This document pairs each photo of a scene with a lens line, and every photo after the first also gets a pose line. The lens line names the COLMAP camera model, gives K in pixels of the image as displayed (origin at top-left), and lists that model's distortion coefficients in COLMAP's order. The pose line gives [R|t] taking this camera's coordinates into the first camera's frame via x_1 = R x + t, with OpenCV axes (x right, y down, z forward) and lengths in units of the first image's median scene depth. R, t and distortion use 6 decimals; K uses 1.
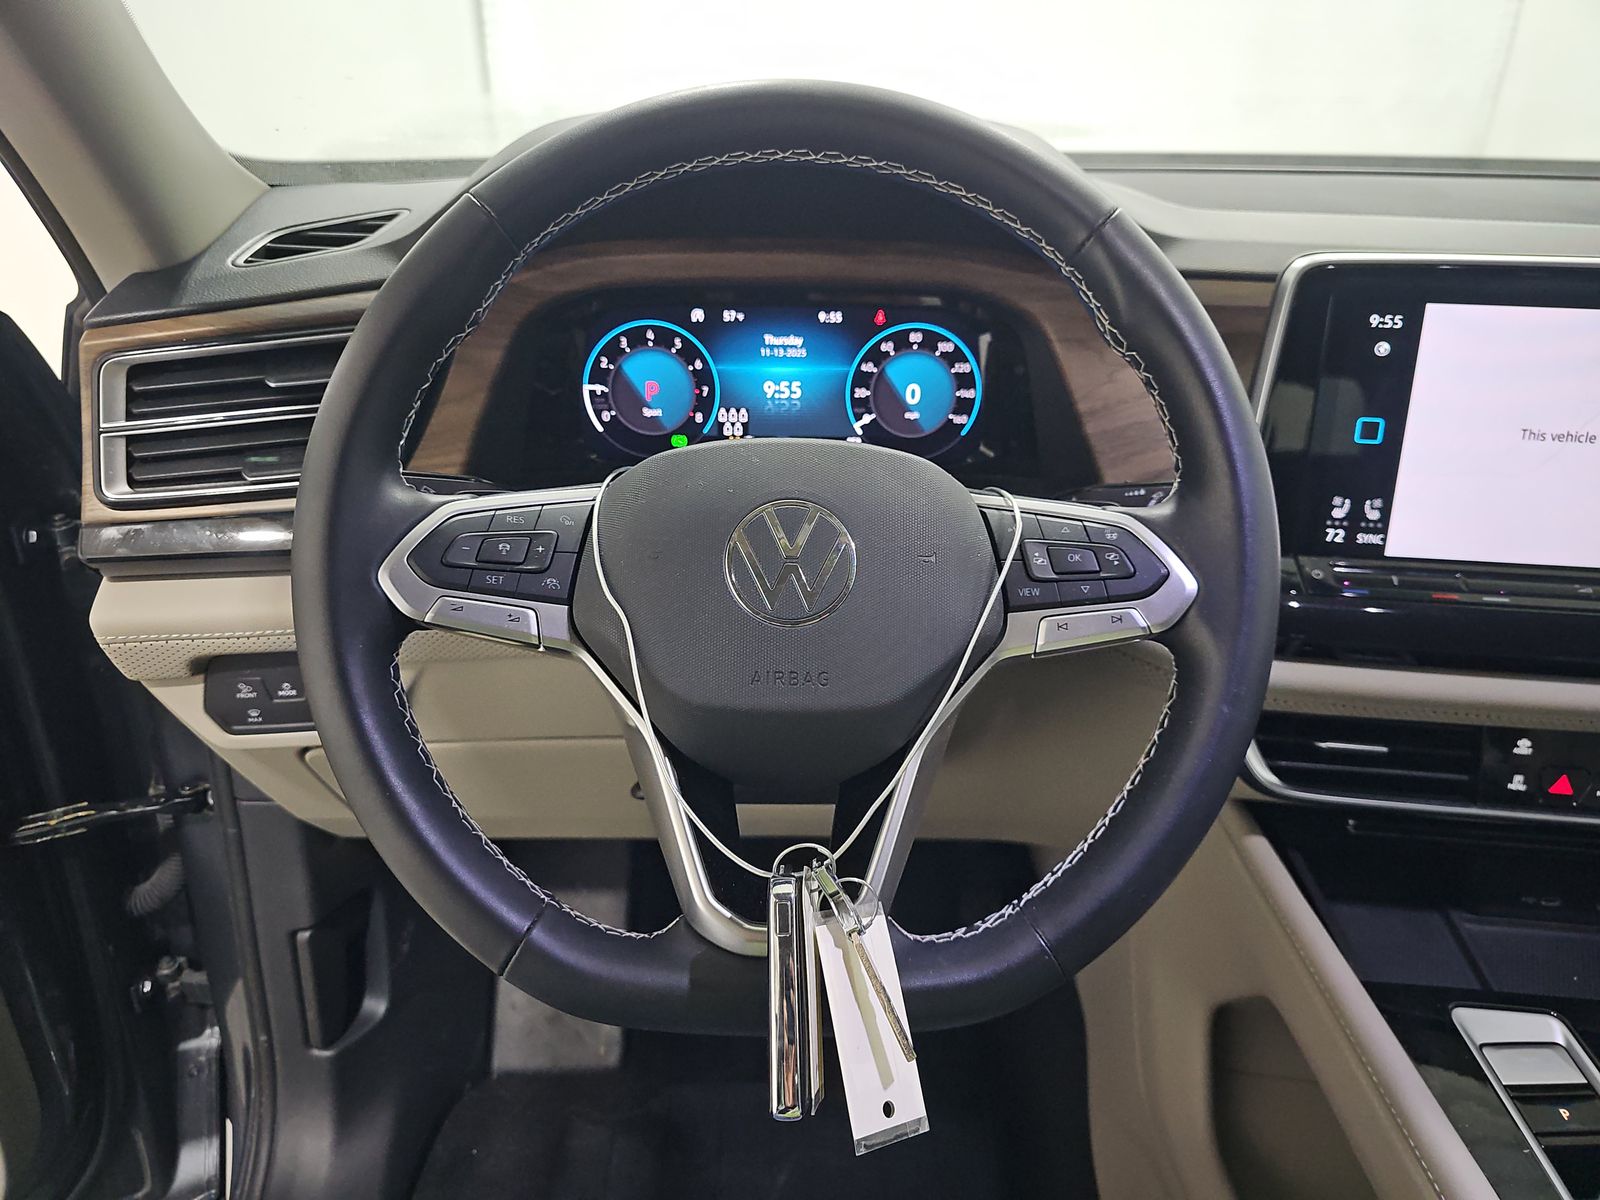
lens RADIAL K [[1074.3, 0, 800.0], [0, 1074.3, 600.0], [0, 0, 1]] dist [0.042628, -0.049017]
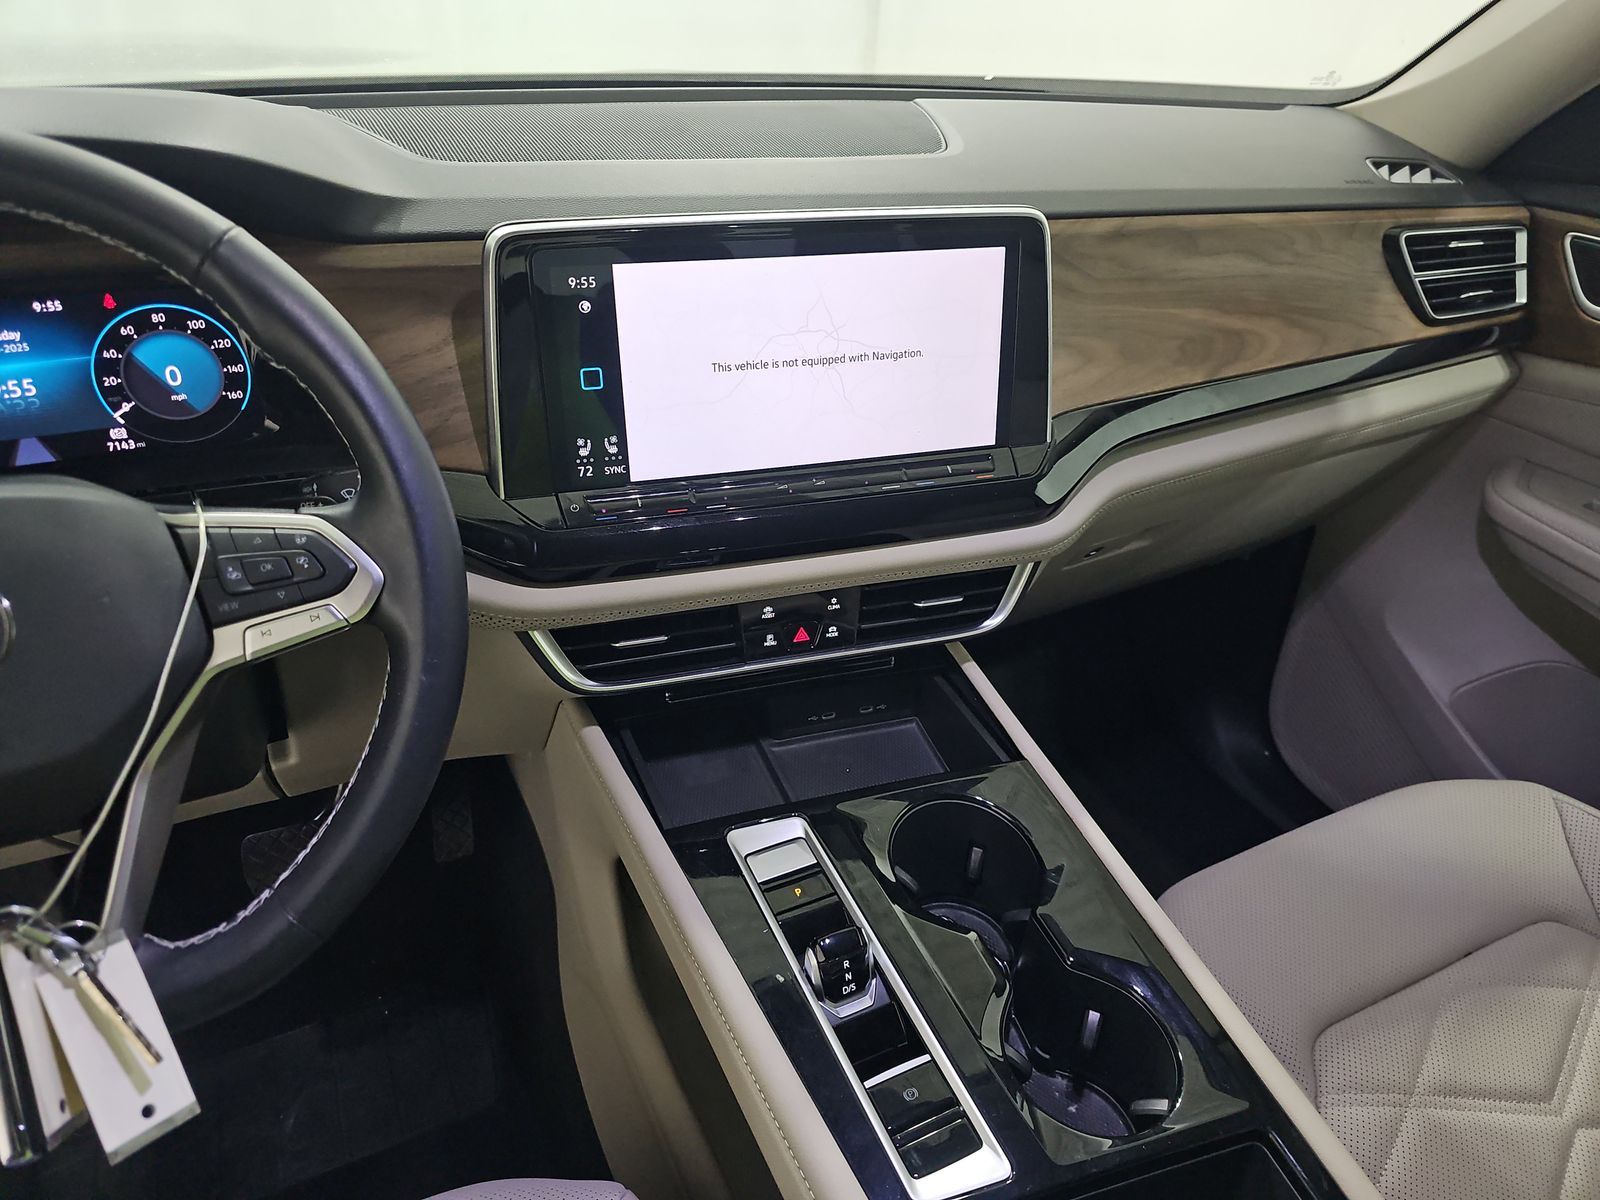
lens RADIAL K [[1043.2, 0, 800.0], [0, 1043.2, 600.0], [0, 0, 1]] dist [0.038346, -0.035105]
pose [[0.908578, -0.203174, 0.364976, 0.239843], [0.150814, 0.974360, 0.166965, -0.070029], [-0.389541, -0.096658, 0.915923, -0.115654]]
